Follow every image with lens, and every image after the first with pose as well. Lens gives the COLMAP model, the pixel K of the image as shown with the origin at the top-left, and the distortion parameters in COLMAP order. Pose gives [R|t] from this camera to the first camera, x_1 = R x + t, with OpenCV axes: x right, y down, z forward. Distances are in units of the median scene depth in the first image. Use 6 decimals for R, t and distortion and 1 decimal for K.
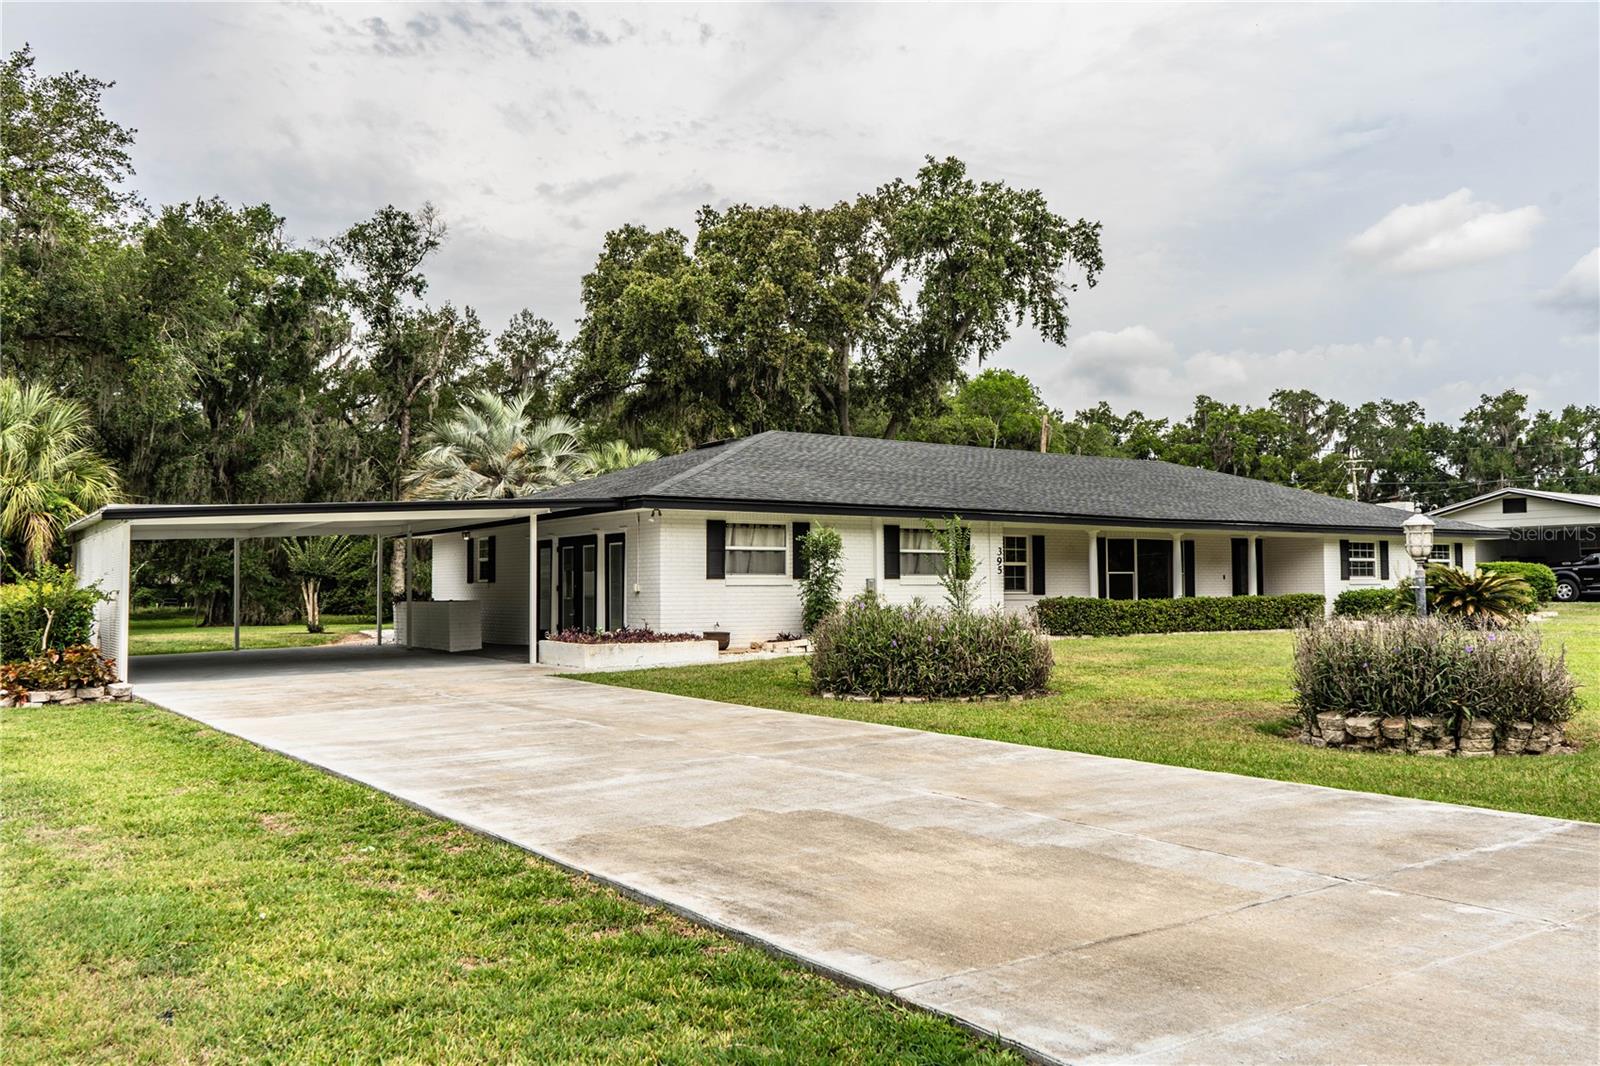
lens RADIAL K [[1283.7, 0, 800.0], [0, 1283.7, 533.0], [0, 0, 1]] dist [-0.002030, 0.000989]
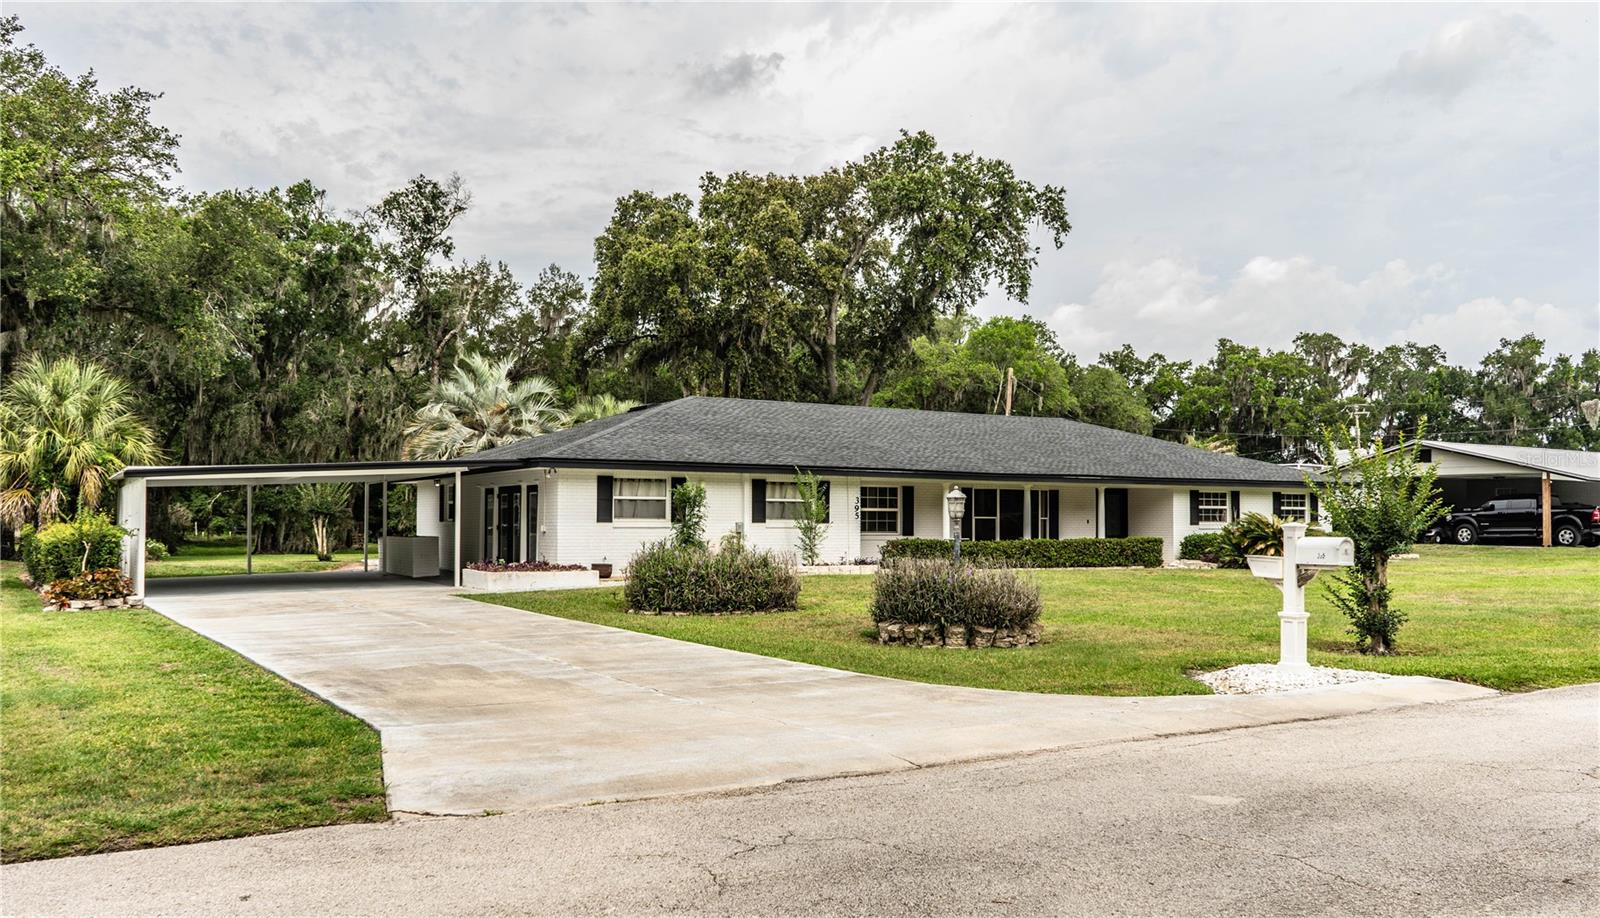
lens RADIAL K [[1282.3, 0, 799.8], [0, 1282.3, 494.0], [0, 0, 1]] dist [-0.002162, -0.001973]
pose [[0.998426, 0.007969, -0.055517, 0.077593], [-0.006738, 0.999728, 0.022336, -0.008565], [0.055680, -0.021927, 0.998208, -0.100623]]
